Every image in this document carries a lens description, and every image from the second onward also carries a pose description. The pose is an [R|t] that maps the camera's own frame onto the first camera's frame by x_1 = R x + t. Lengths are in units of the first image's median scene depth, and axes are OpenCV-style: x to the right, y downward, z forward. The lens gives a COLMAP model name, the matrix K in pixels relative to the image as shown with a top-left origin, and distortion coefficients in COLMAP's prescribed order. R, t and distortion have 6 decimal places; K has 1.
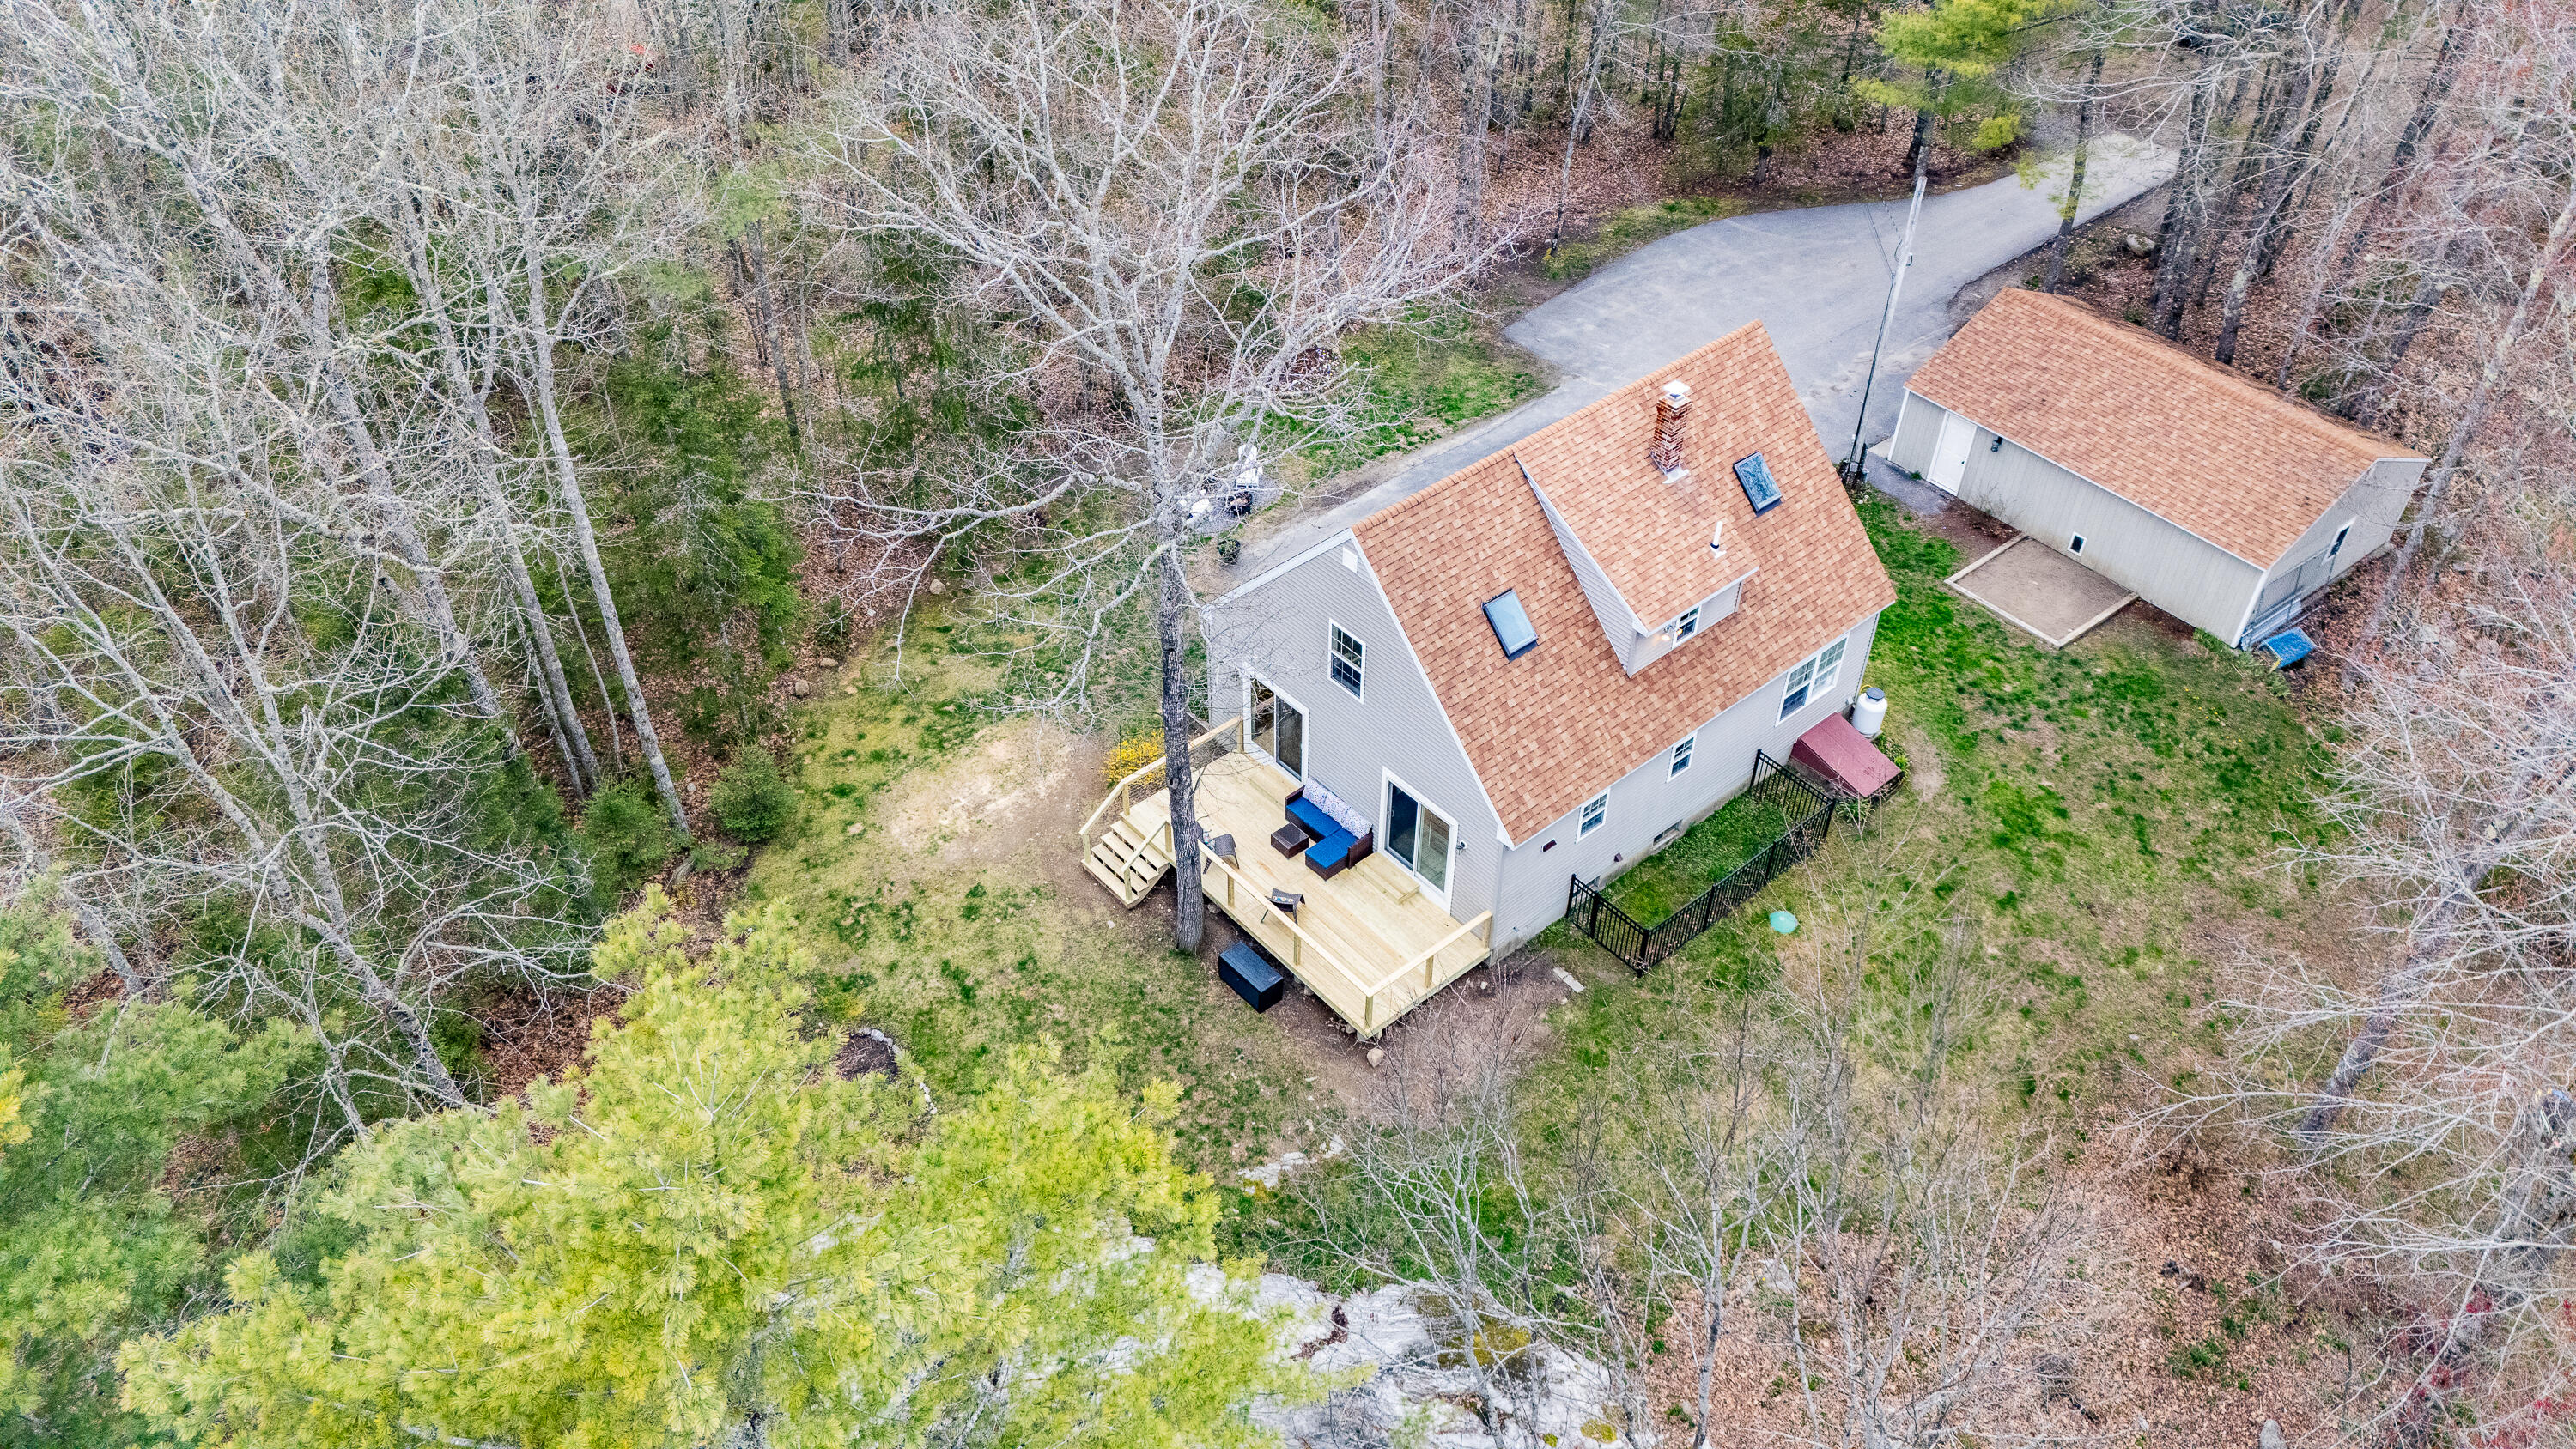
lens RADIAL K [[1847.8, 0, 1286.1], [0, 1847.8, 724.1], [0, 0, 1]] dist [0.031993, -0.032642]
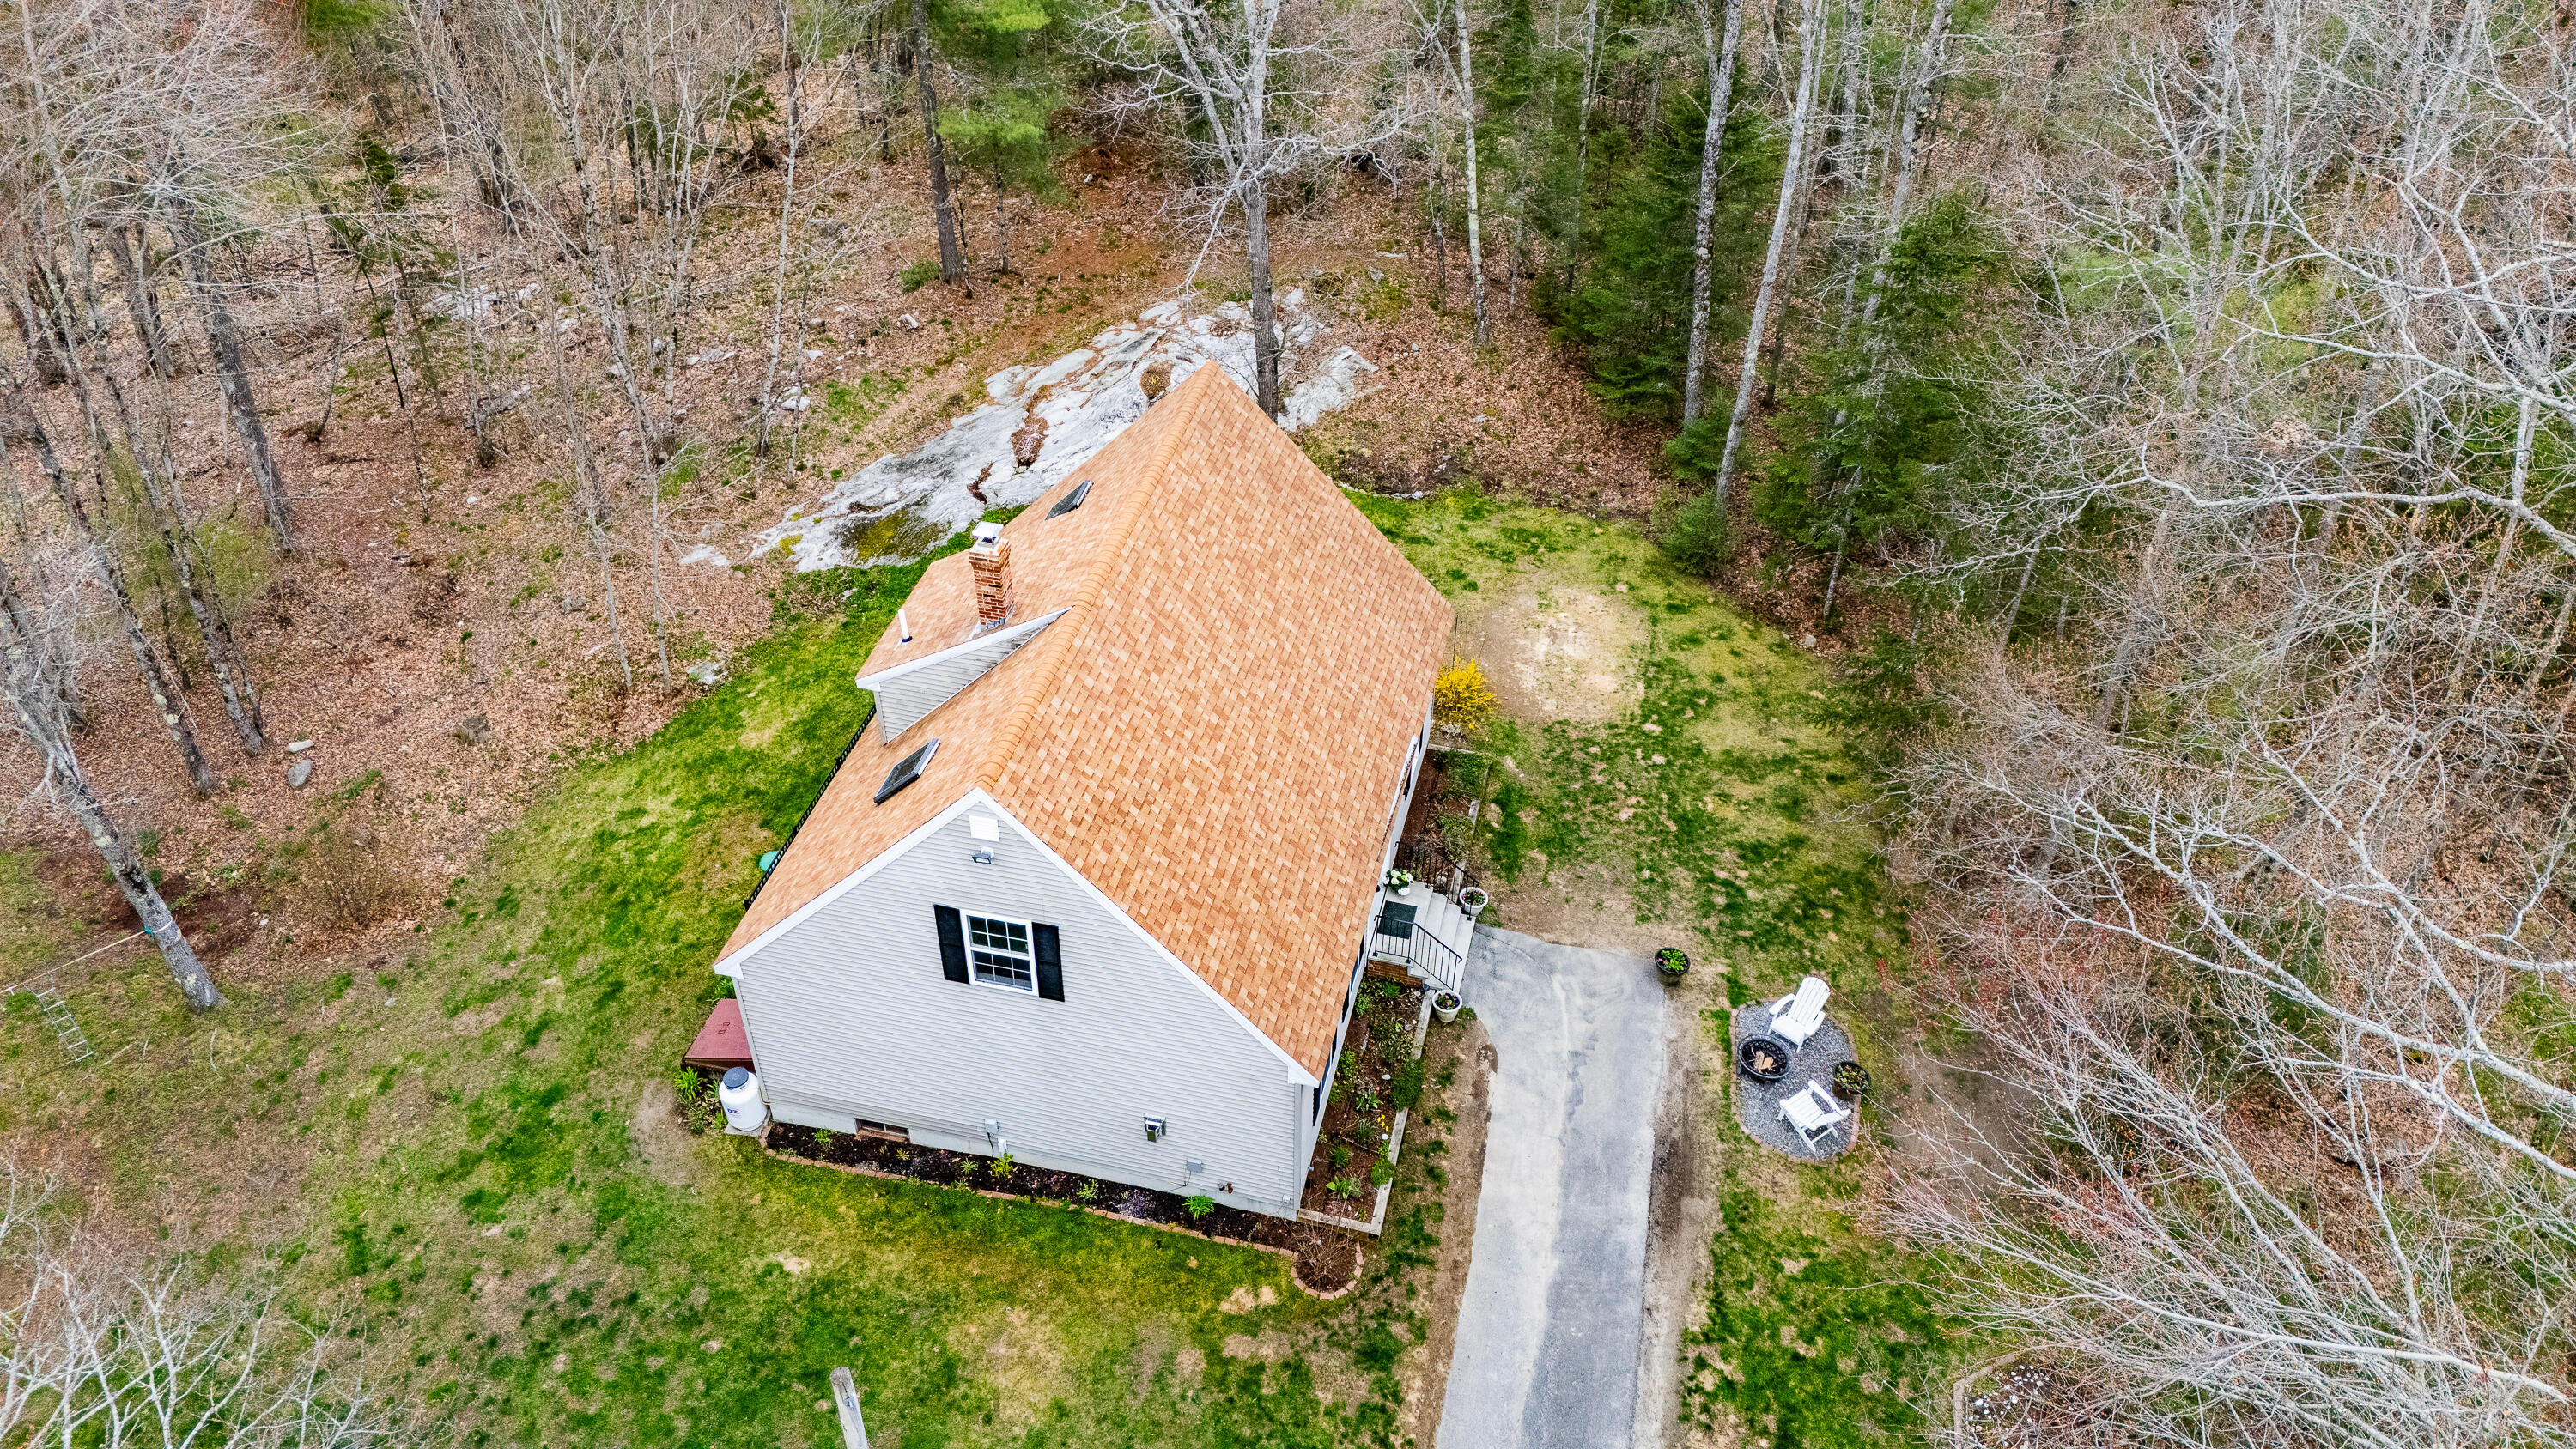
lens RADIAL K [[1871.0, 0, 1290.0], [0, 1871.0, 698.7], [0, 0, 1]] dist [0.058677, -0.028839]
pose [[-0.808964, 0.371479, -0.455611, 0.452099], [-0.393299, 0.234017, 0.889130, -0.841667], [0.436914, 0.898465, -0.043209, 1.061275]]
